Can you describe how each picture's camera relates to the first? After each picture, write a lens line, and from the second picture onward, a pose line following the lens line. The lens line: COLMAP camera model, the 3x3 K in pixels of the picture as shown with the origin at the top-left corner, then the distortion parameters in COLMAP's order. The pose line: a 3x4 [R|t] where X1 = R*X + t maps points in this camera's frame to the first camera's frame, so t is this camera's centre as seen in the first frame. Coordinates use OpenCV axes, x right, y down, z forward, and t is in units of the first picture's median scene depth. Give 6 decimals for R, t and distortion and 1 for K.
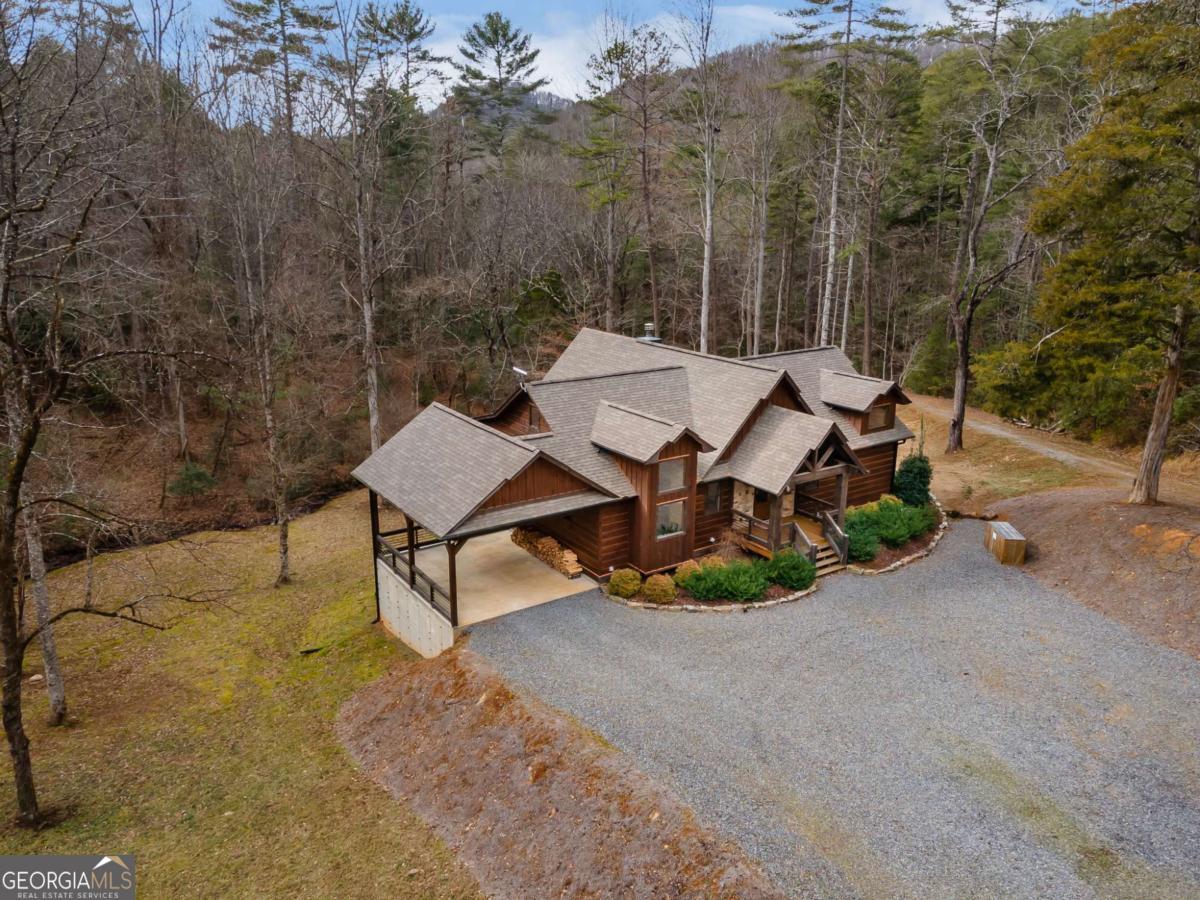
lens RADIAL K [[875.3, 0, 596.6], [0, 875.3, 445.8], [0, 0, 1]] dist [0.049452, 0.008169]
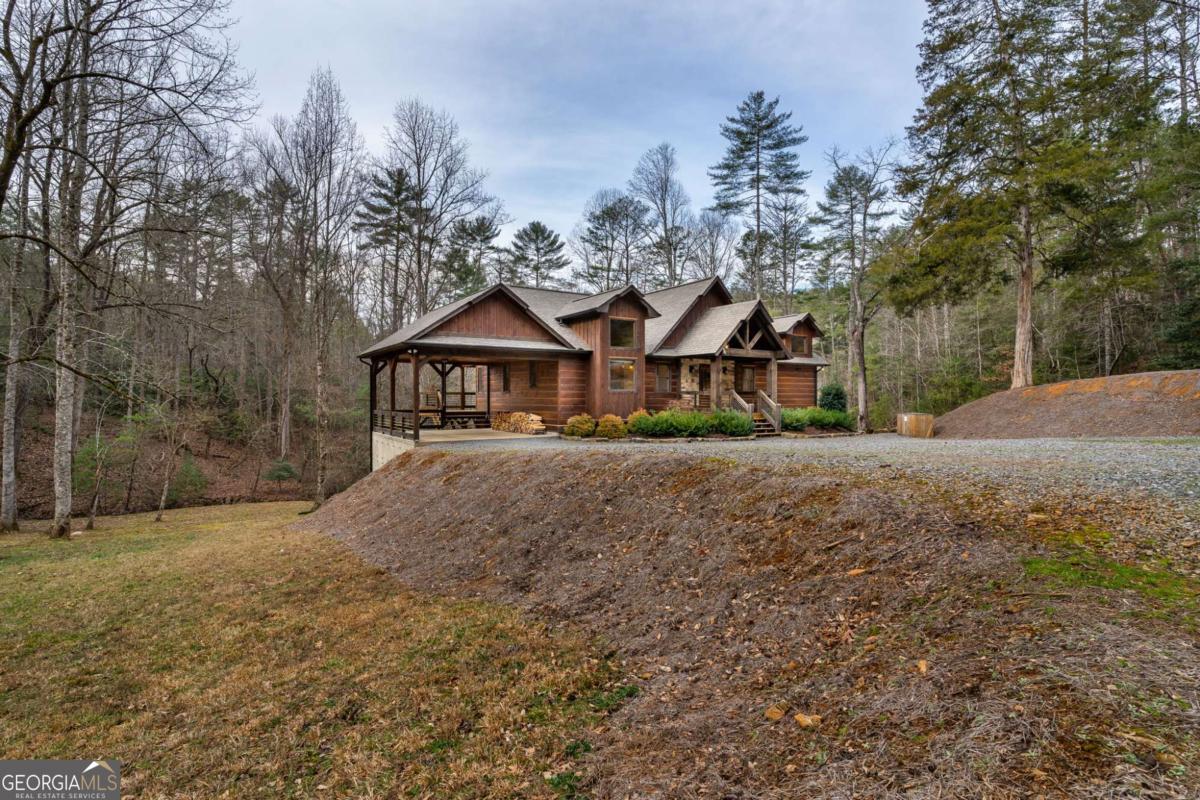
lens RADIAL K [[589.2, 0, 601.0], [0, 589.2, 394.5], [0, 0, 1]] dist [-0.018919, 0.000053]
pose [[0.999769, -0.005808, -0.020703, 0.067592], [0.000002, 0.962858, -0.270010, 0.292428], [0.021502, 0.269947, 0.962635, 0.249436]]
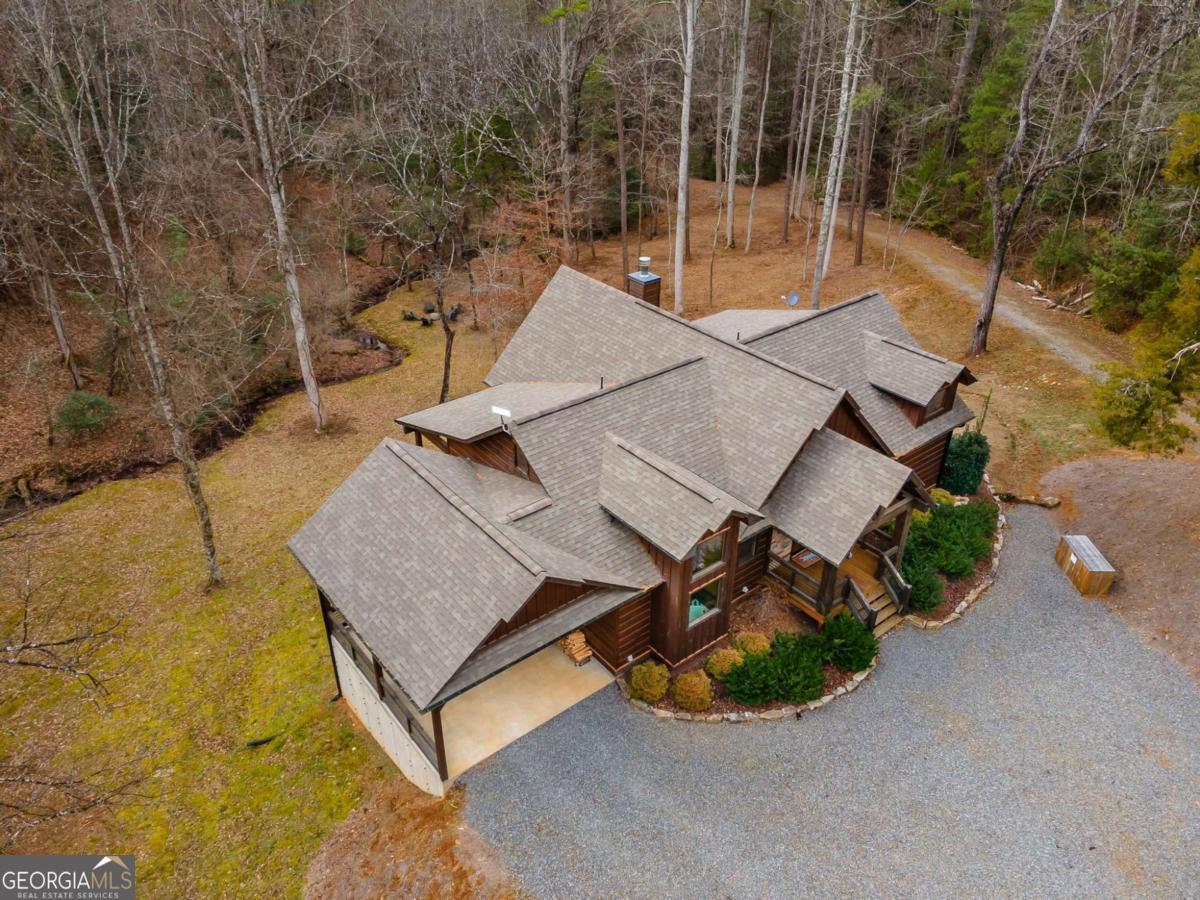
lens RADIAL K [[875.3, 0, 597.7], [0, 875.3, 452.8], [0, 0, 1]] dist [0.049452, 0.008169]
pose [[0.997137, -0.040723, 0.063716, -0.053119], [0.022259, 0.963341, 0.267356, -0.242222], [-0.072268, -0.265173, 0.961489, 0.258780]]
